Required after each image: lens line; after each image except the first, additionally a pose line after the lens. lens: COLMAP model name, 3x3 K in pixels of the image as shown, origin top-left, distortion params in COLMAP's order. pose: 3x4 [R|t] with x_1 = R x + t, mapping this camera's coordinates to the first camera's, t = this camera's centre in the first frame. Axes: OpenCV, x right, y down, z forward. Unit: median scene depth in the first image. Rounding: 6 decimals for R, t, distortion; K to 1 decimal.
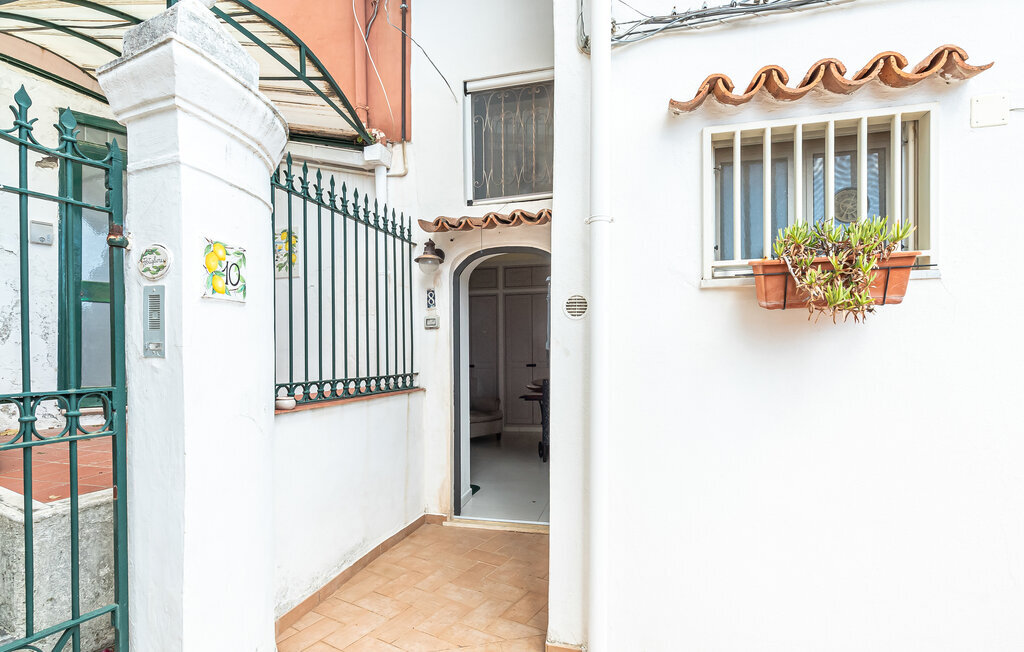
lens RADIAL K [[483.9, 0, 514.6], [0, 483.9, 347.9], [0, 0, 1]] dist [-0.003166, -0.000921]
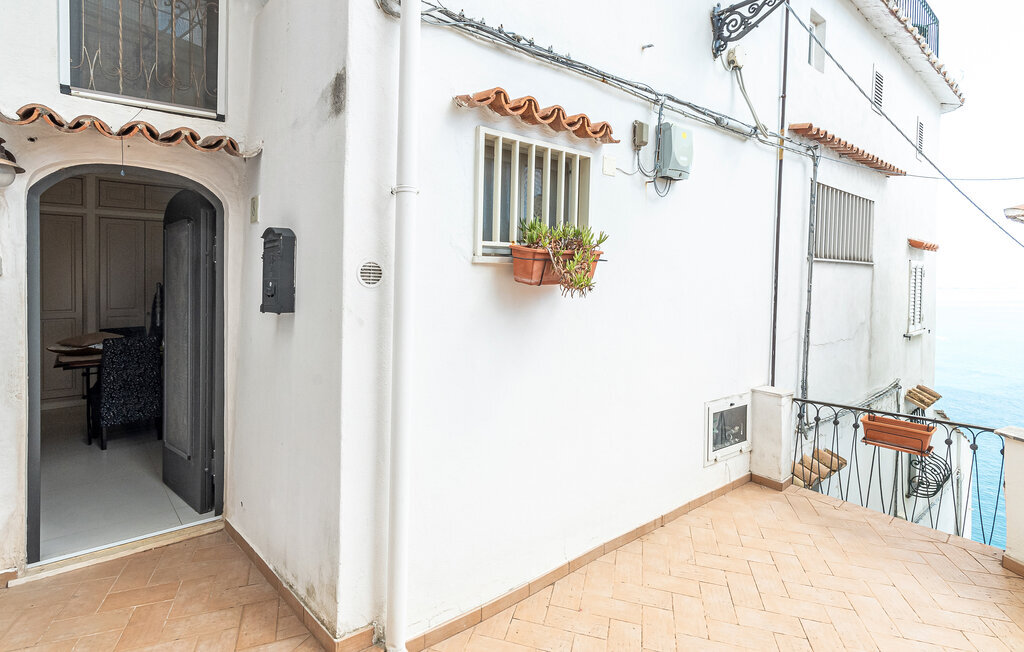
lens RADIAL K [[491.1, 0, 493.4], [0, 491.1, 295.8], [0, 0, 1]] dist [-0.000764, -0.000131]
pose [[0.622632, -0.010060, 0.782450, -0.502734], [-0.008571, 0.999770, 0.019675, -0.066403], [-0.782468, -0.018957, 0.622402, 0.219291]]
